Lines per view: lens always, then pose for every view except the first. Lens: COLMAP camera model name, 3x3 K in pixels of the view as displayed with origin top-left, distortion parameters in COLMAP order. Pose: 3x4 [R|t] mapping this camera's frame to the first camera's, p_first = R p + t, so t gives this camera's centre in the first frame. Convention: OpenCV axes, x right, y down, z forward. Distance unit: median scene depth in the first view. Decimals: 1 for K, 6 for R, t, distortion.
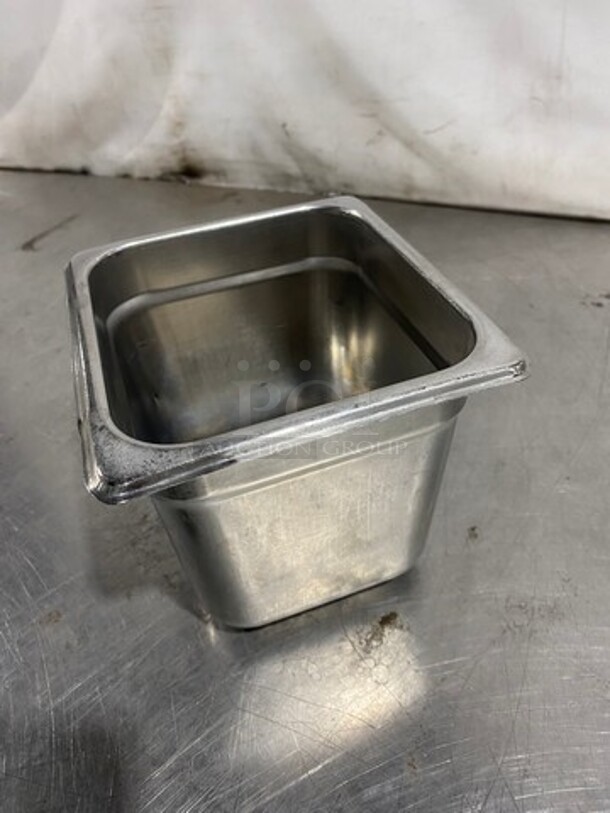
lens RADIAL K [[635.8, 0, 303.5], [0, 635.8, 388.7], [0, 0, 1]] dist [-0.009707, 0.007041]
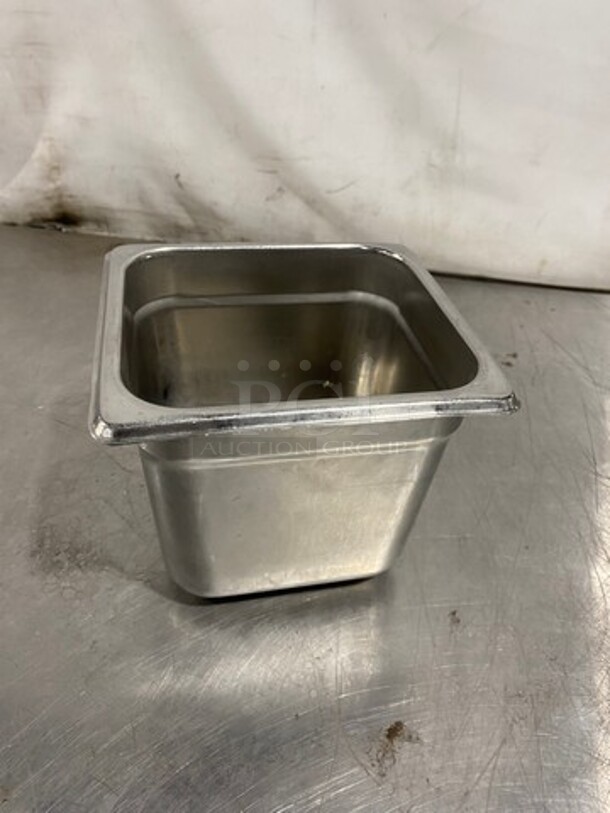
lens RADIAL K [[635.8, 0, 303.5], [0, 635.8, 388.7], [0, 0, 1]] dist [-0.009707, 0.007041]
pose [[0.968410, -0.037521, 0.246526, -0.100801], [0.049083, 0.997956, -0.040922, -0.052213], [-0.244487, 0.051730, 0.968272, 0.050798]]
